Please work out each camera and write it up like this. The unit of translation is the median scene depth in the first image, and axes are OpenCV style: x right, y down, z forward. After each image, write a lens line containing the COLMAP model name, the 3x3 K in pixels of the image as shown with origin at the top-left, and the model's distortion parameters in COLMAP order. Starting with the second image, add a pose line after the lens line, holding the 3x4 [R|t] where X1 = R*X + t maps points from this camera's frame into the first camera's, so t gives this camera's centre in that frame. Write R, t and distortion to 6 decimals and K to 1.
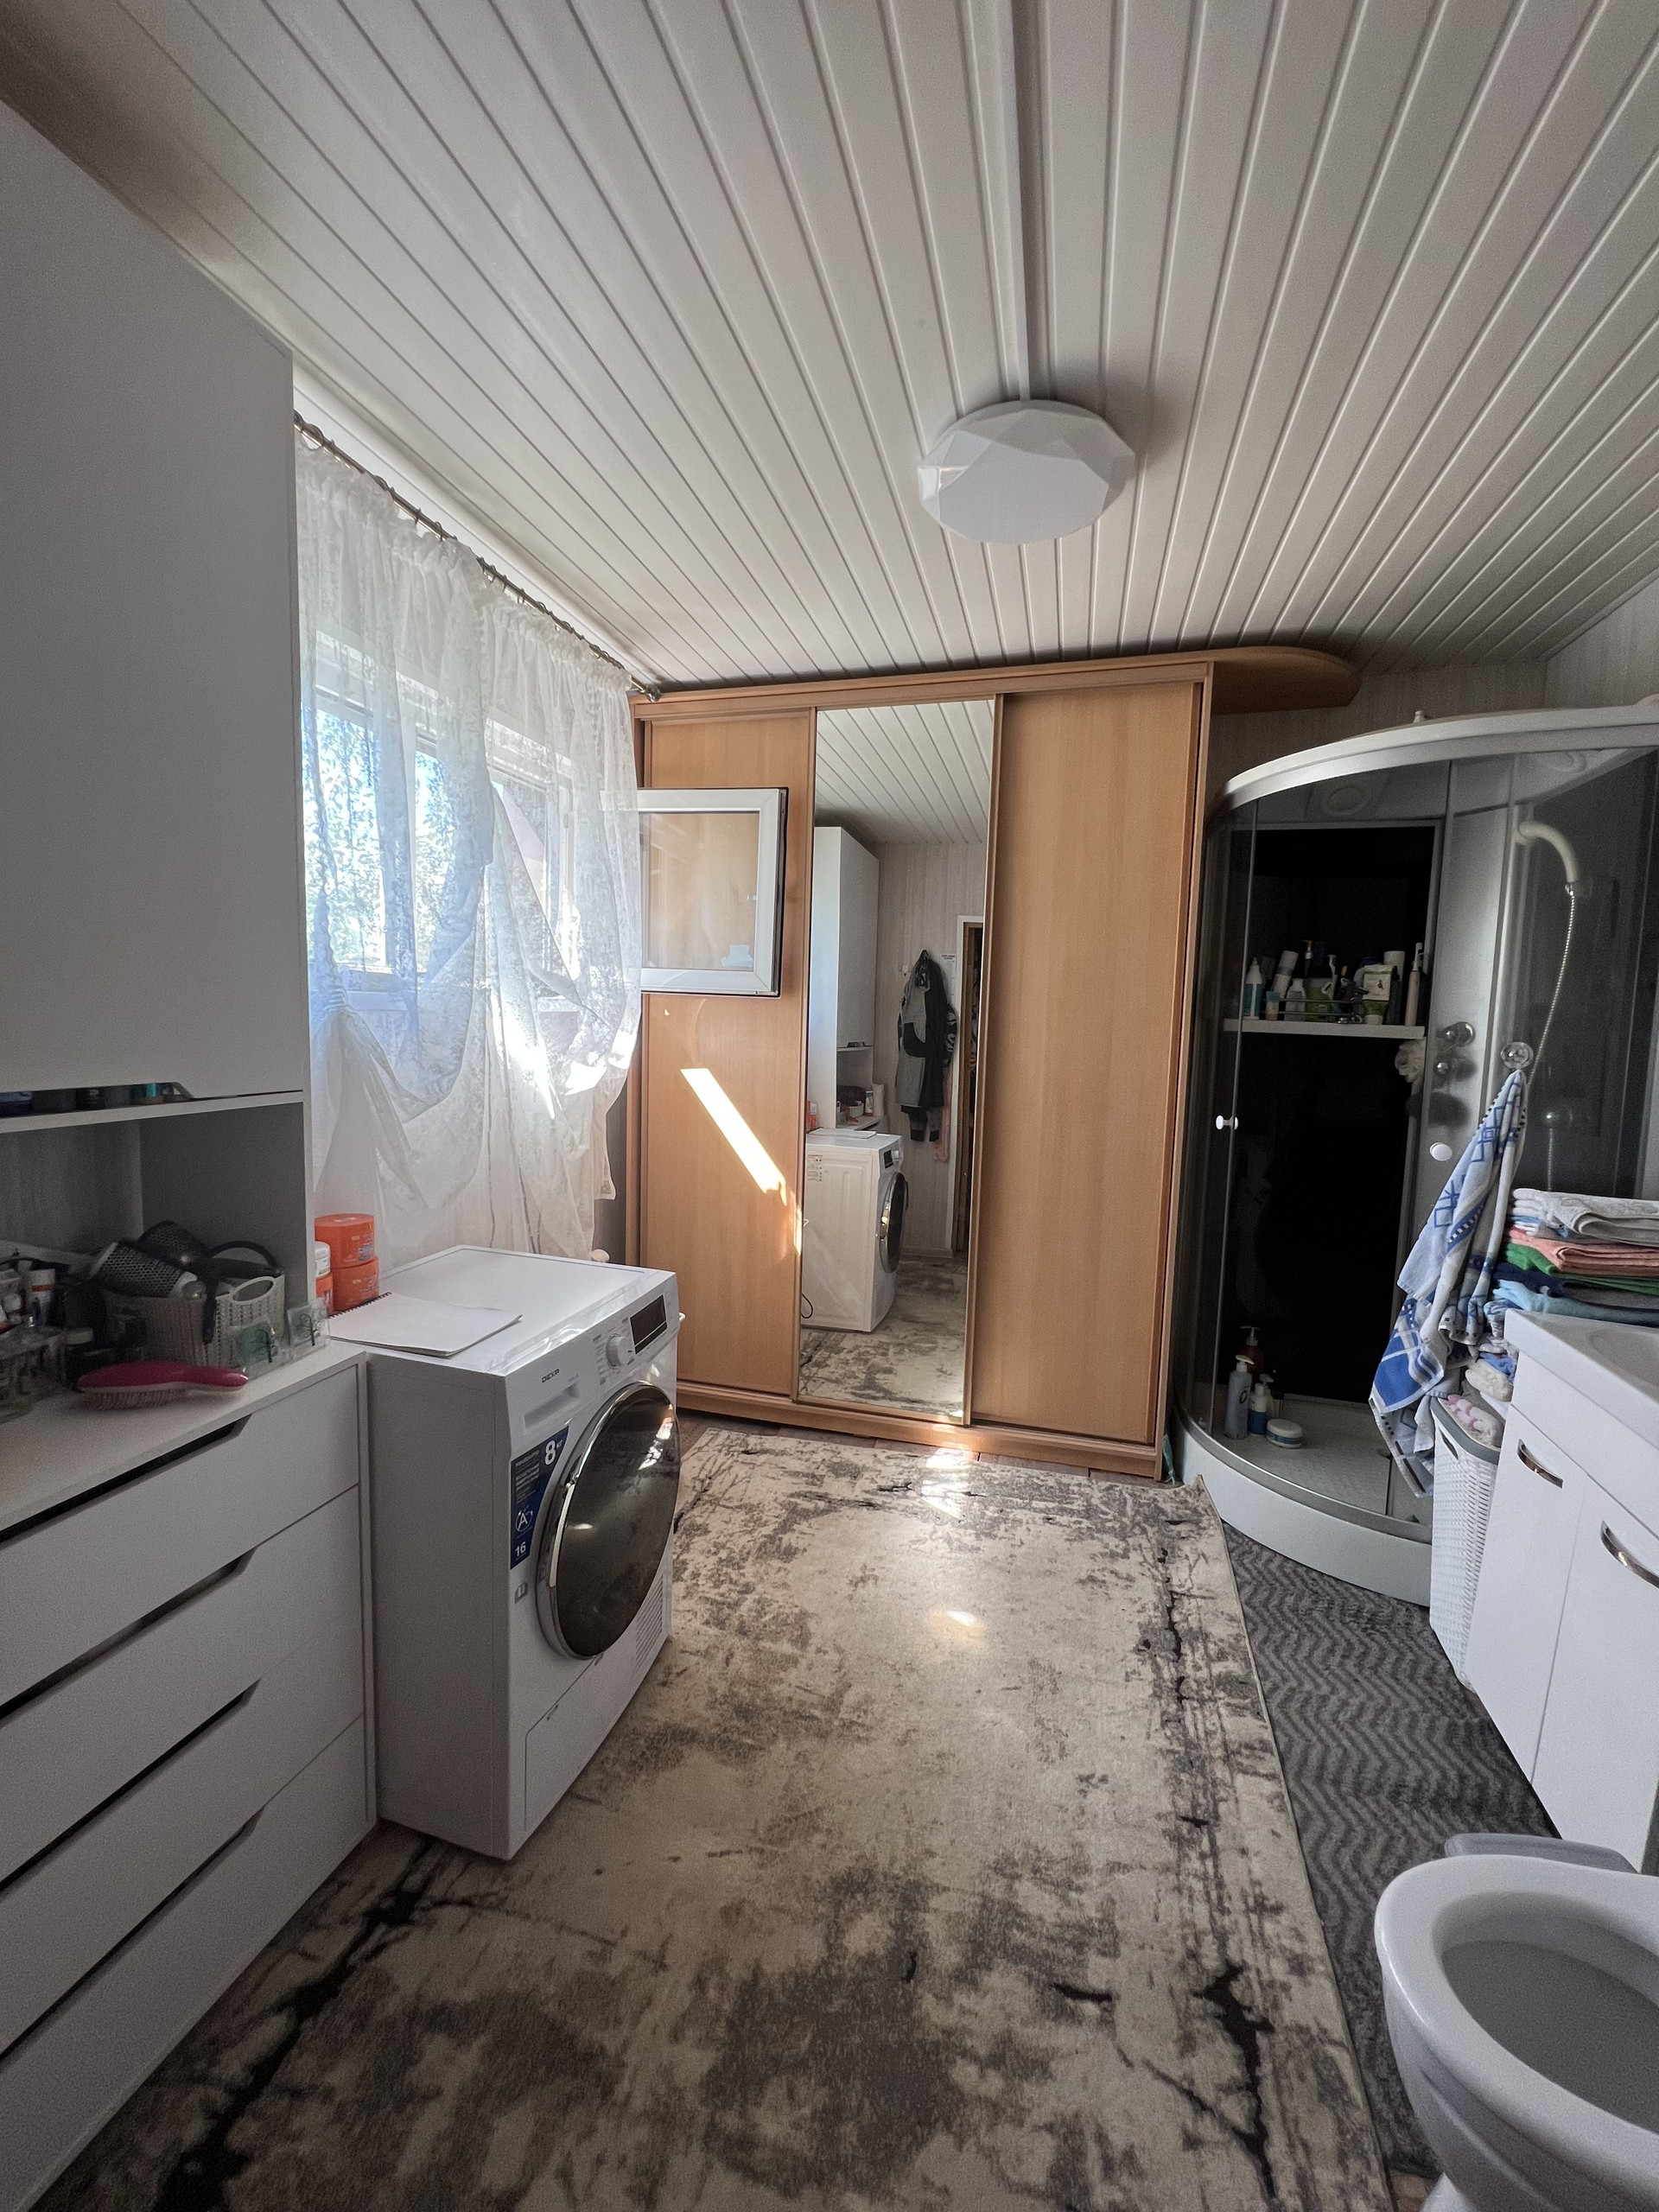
lens RADIAL K [[884.0, 0, 823.8], [0, 884.0, 1101.5], [0, 0, 1]] dist [-0.005779, -0.000113]
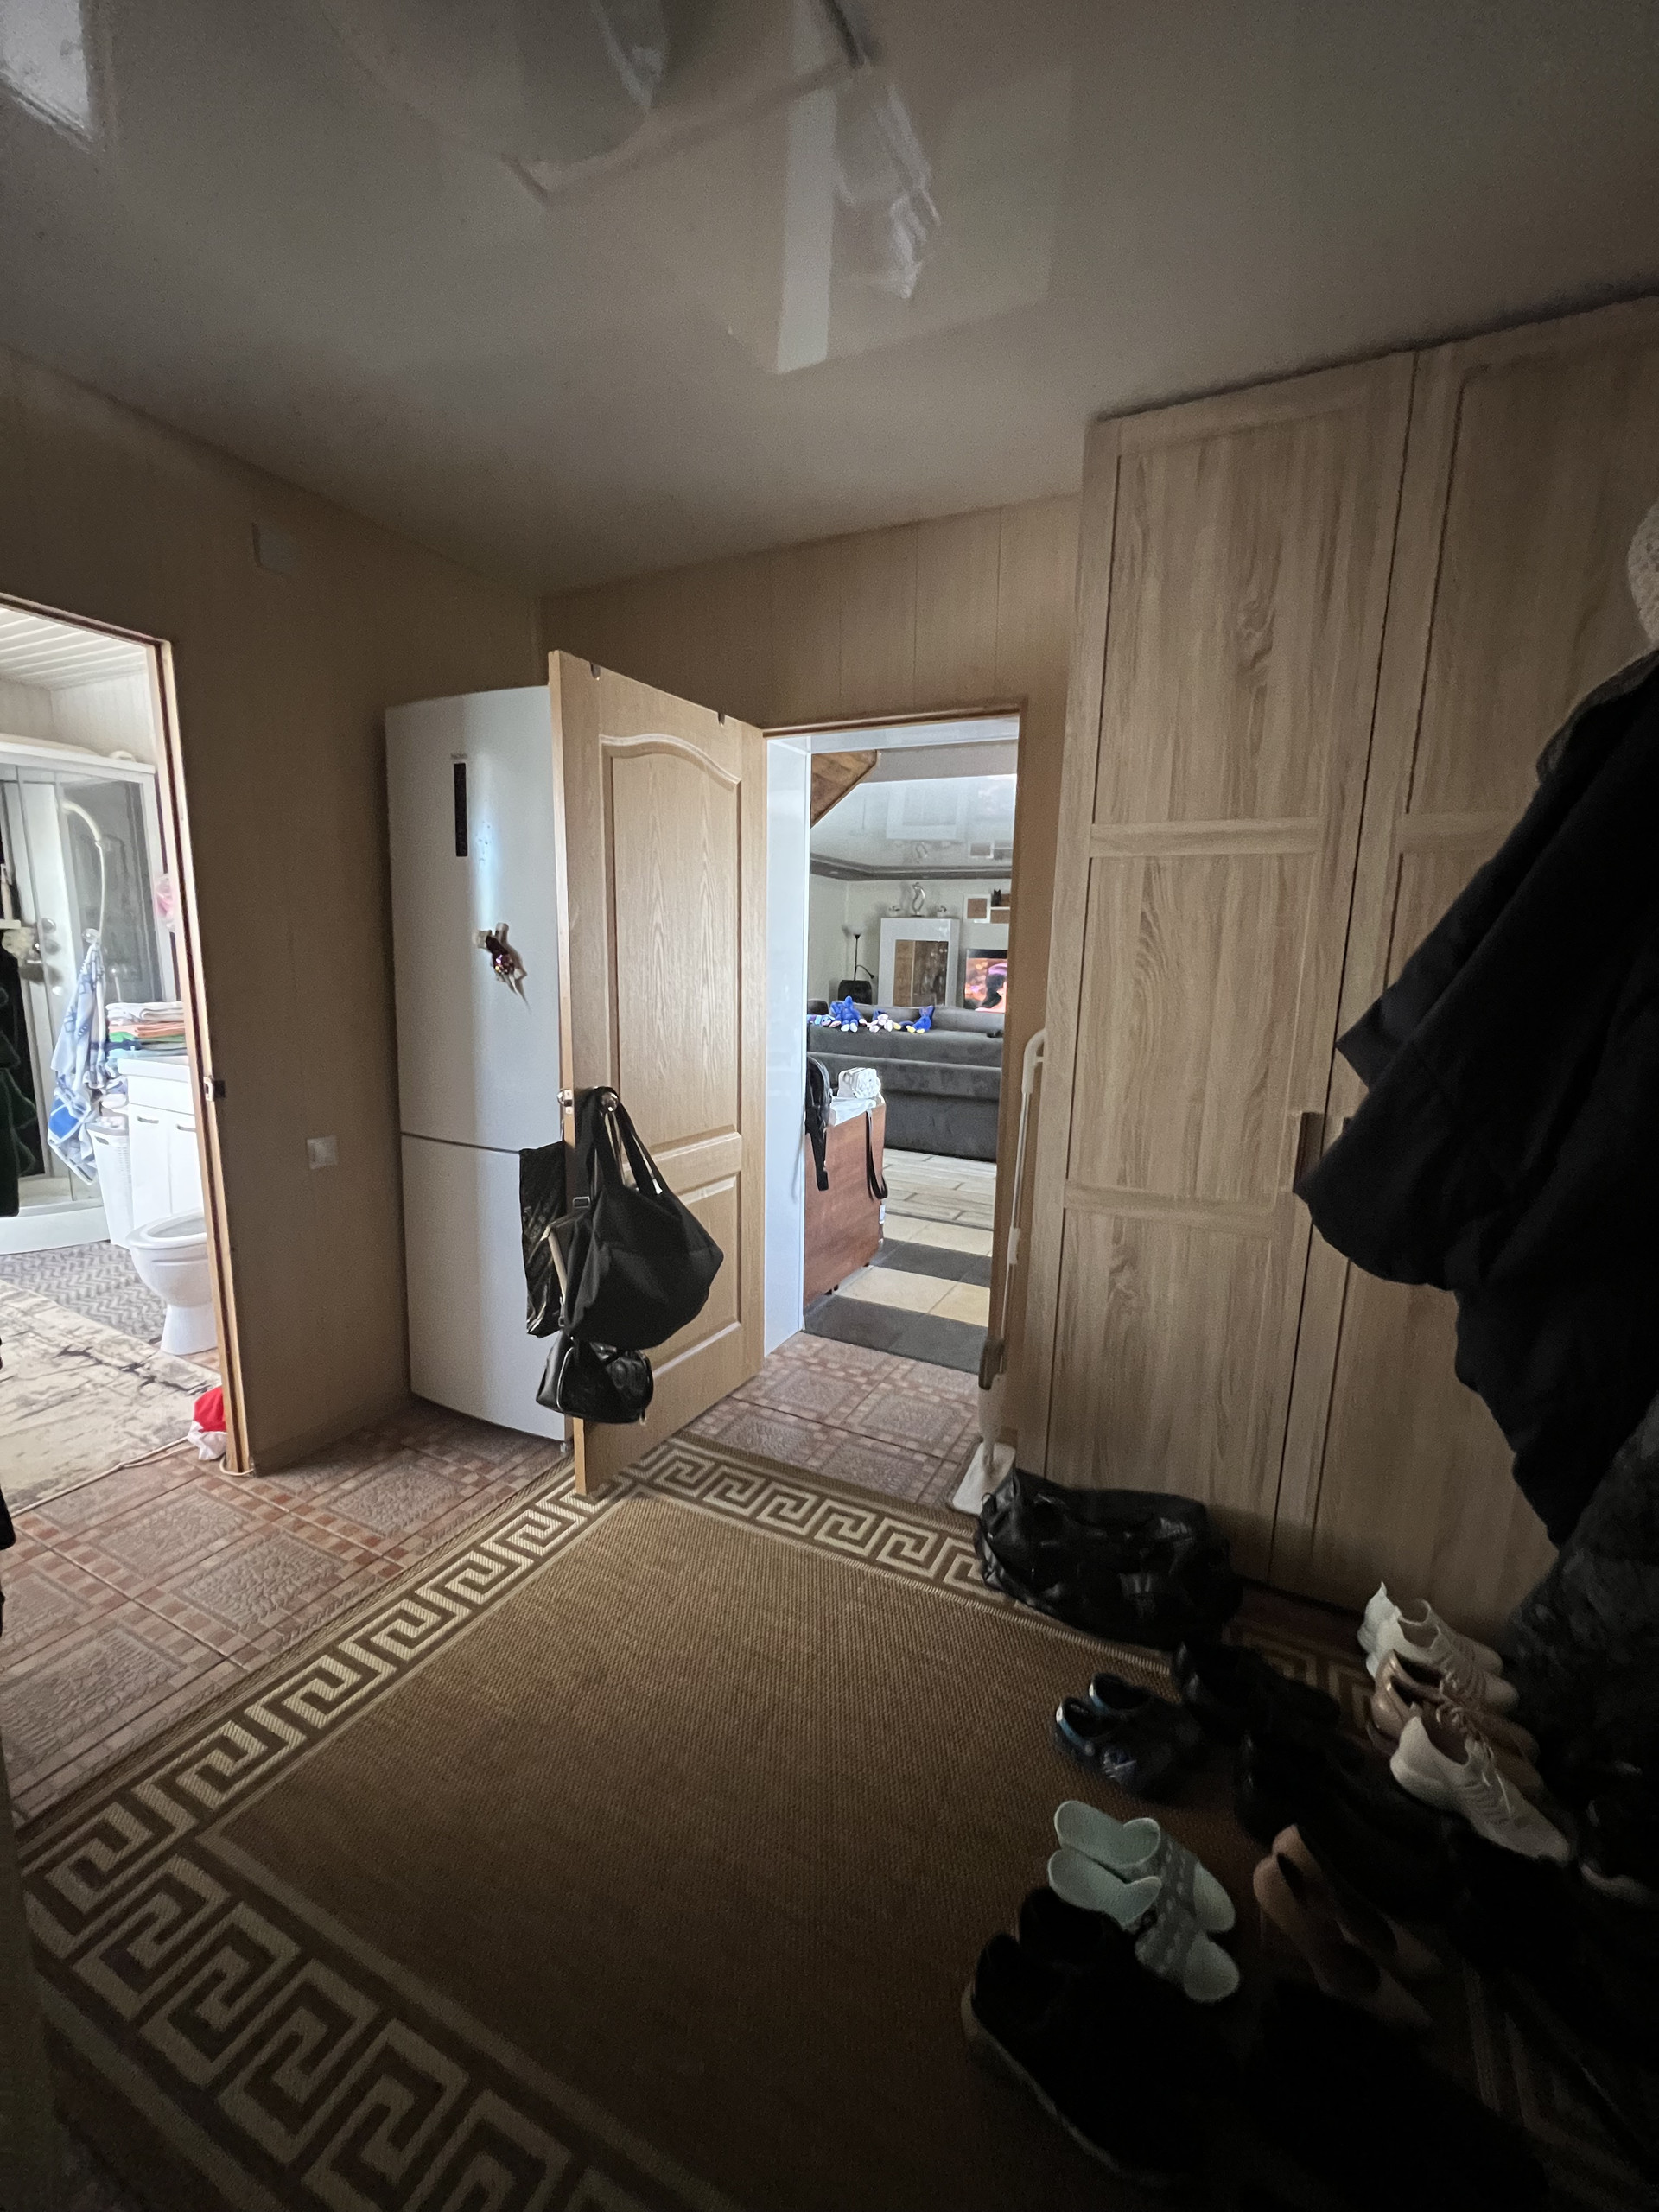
lens RADIAL K [[884.0, 0, 833.5], [0, 884.0, 1107.9], [0, 0, 1]] dist [-0.005779, -0.000113]
pose [[0.176721, -0.183454, 0.967013, -0.817164], [0.074026, 0.982171, 0.172802, 0.102133], [-0.981473, 0.041046, 0.187150, -0.889649]]
